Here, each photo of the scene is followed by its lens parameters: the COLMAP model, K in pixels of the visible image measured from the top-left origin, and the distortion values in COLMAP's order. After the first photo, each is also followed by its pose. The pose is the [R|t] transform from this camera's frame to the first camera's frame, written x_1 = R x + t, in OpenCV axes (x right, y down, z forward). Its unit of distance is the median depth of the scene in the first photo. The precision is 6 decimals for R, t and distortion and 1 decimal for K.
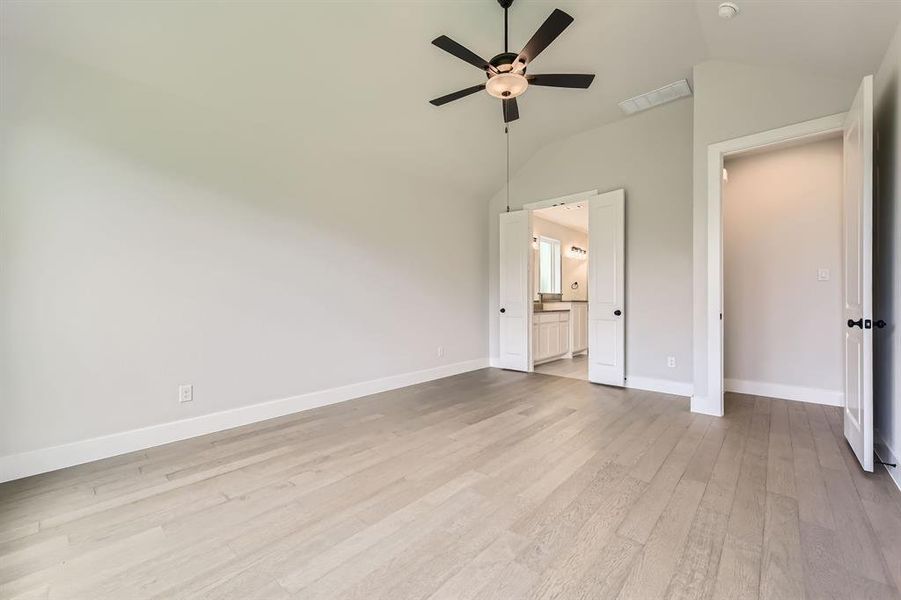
lens RADIAL K [[354.5, 0, 449.5], [0, 354.5, 299.0], [0, 0, 1]] dist [0.001313, -0.000367]
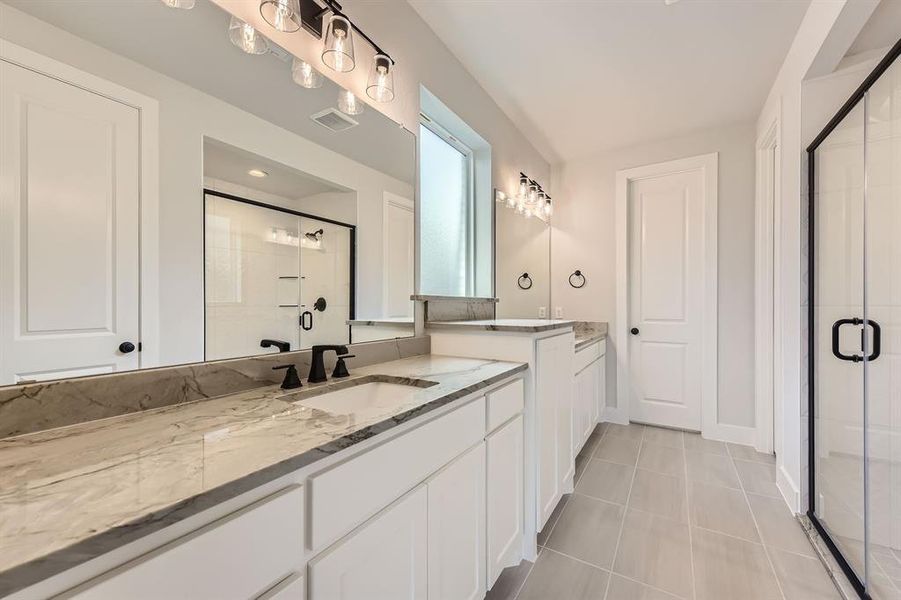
lens RADIAL K [[354.5, 0, 449.5], [0, 354.5, 299.0], [0, 0, 1]] dist [0.001313, -0.000367]
pose [[0.983643, 0.004582, 0.180069, 0.220401], [-0.002476, 0.999926, -0.011922, -0.010204], [-0.180111, 0.011281, 0.983582, 0.701151]]
